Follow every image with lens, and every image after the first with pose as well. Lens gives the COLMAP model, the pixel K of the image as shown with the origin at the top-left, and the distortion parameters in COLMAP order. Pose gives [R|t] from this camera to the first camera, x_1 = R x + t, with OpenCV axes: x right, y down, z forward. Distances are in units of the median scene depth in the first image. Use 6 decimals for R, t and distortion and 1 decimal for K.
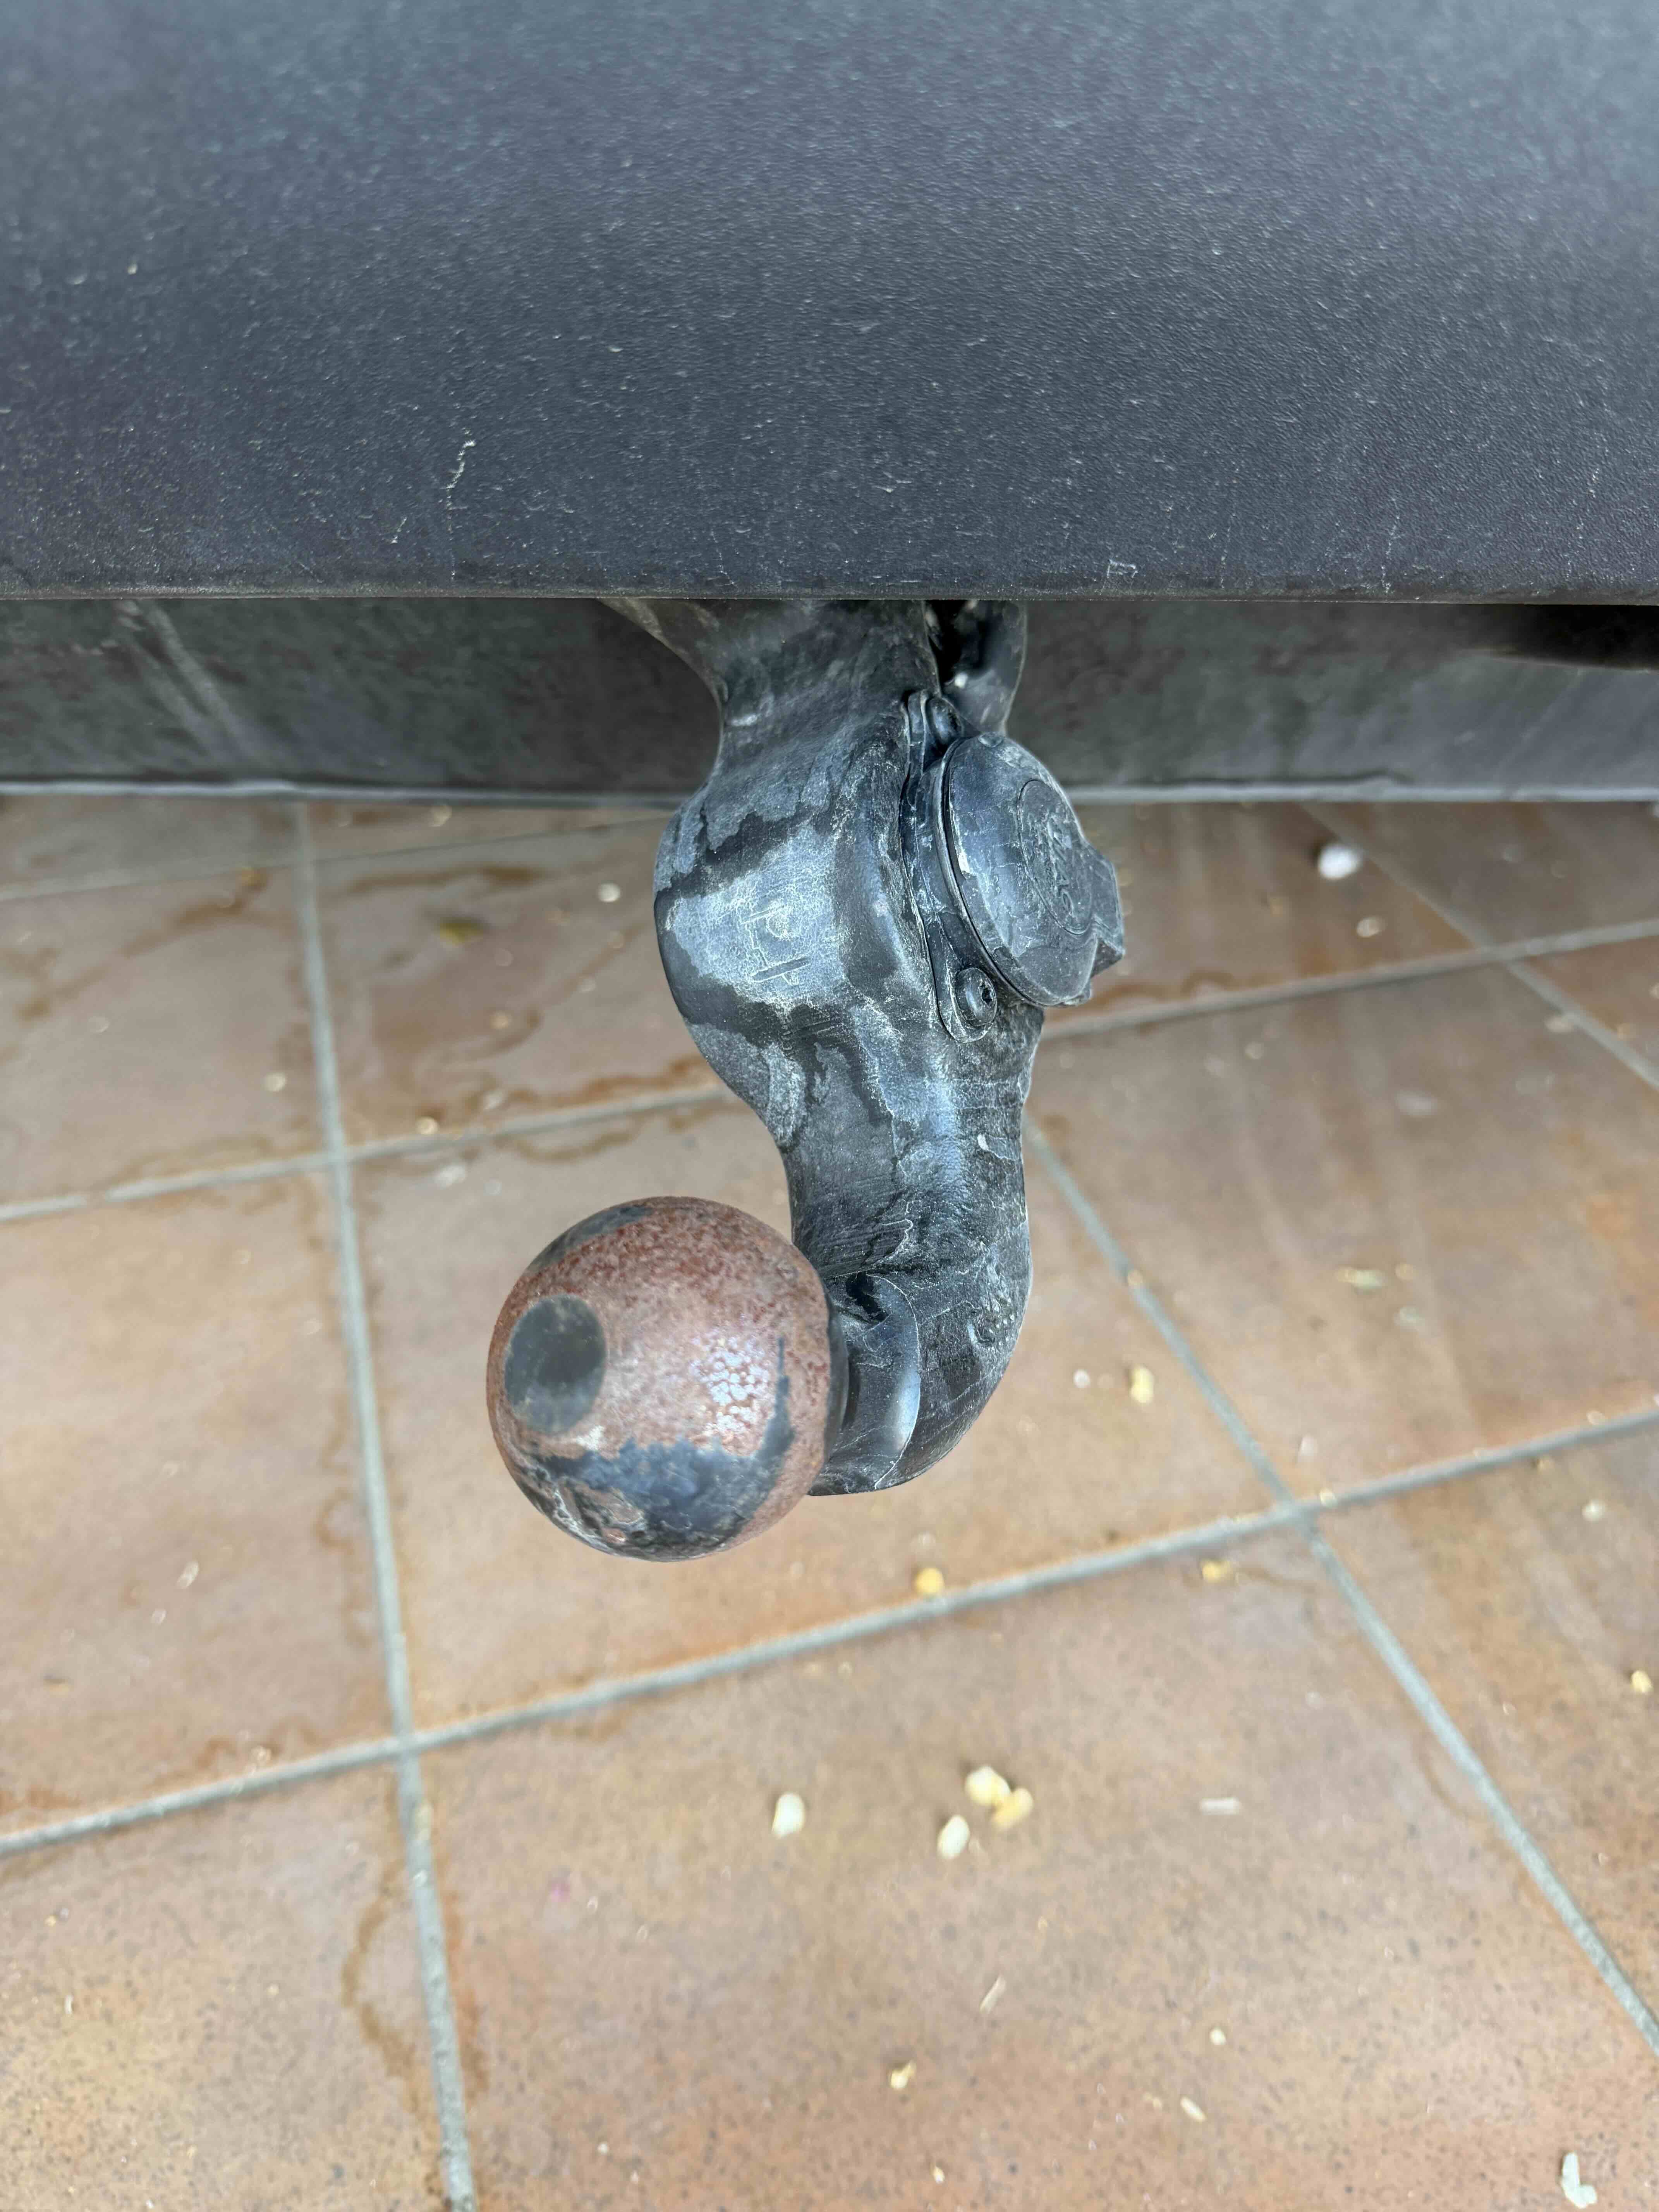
lens RADIAL K [[1462.7, 0, 853.9], [0, 1462.7, 1044.2], [0, 0, 1]] dist [-0.001757, 0.001895]
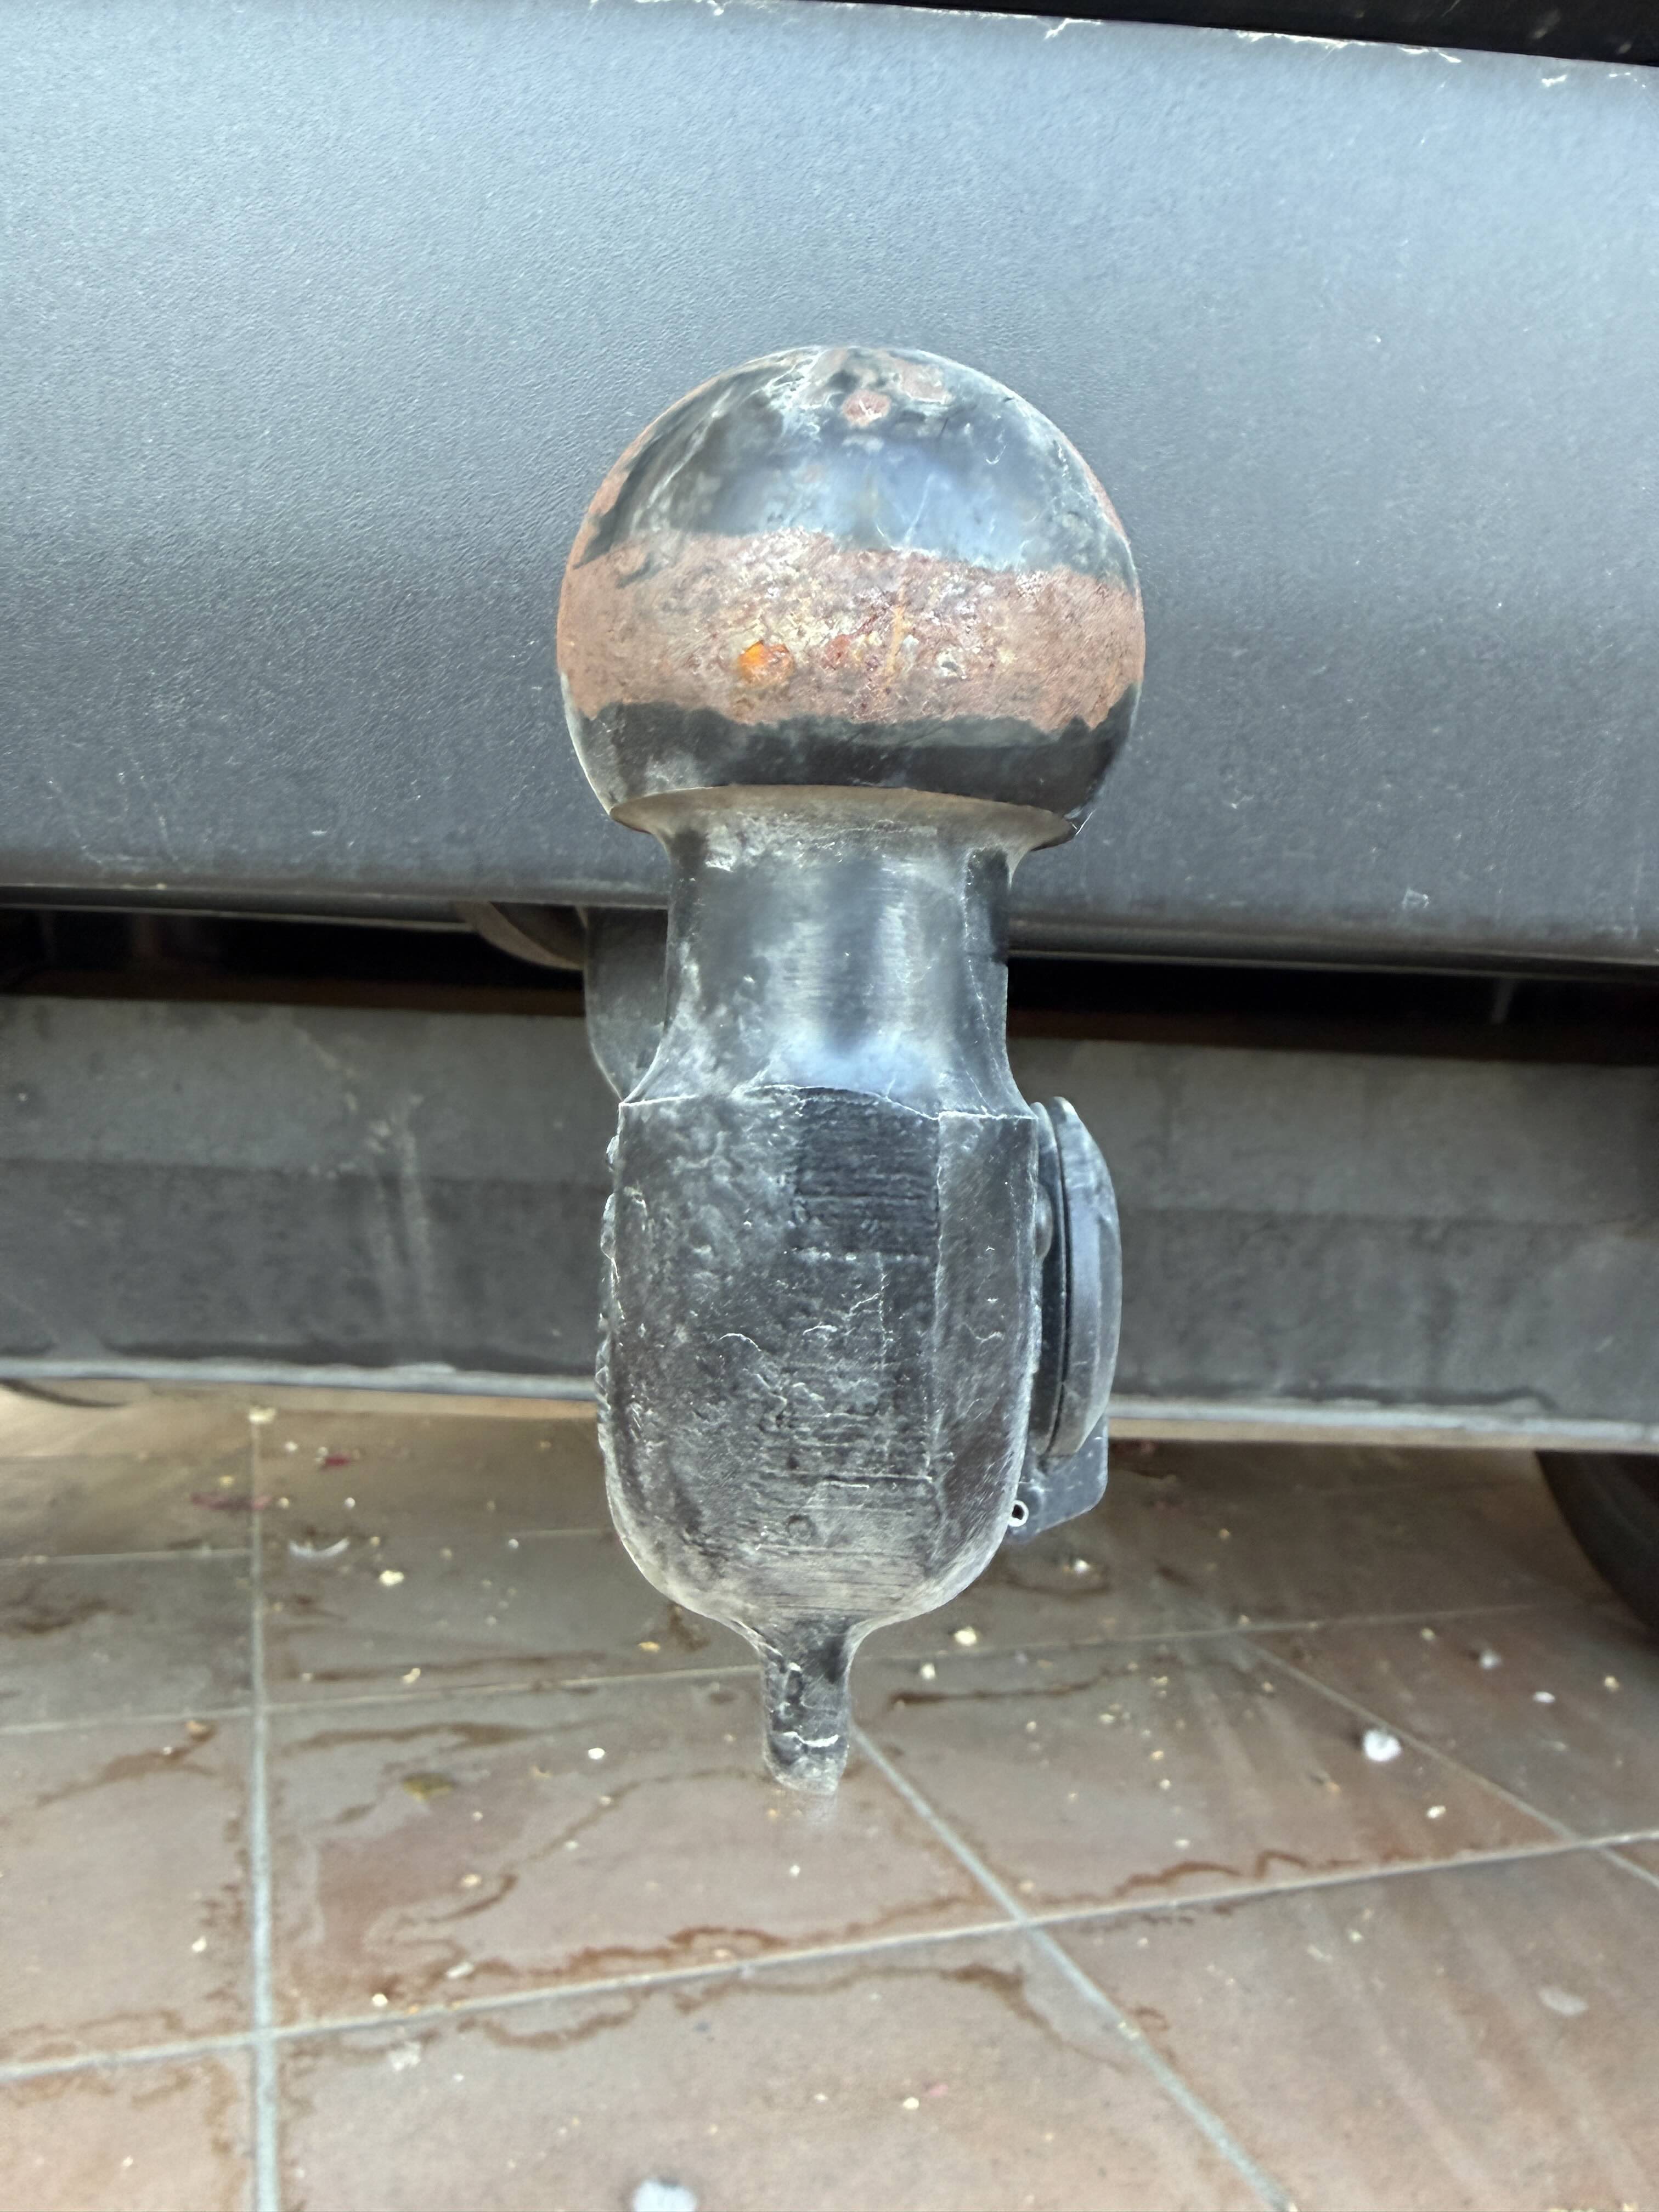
lens RADIAL K [[1462.7, 0, 832.4], [0, 1462.7, 1098.6], [0, 0, 1]] dist [-0.001757, 0.001895]
pose [[0.998953, 0.028164, 0.036041, -0.088567], [-0.001443, 0.806969, -0.590591, 0.136798], [-0.045718, 0.589921, 0.806165, 0.045880]]
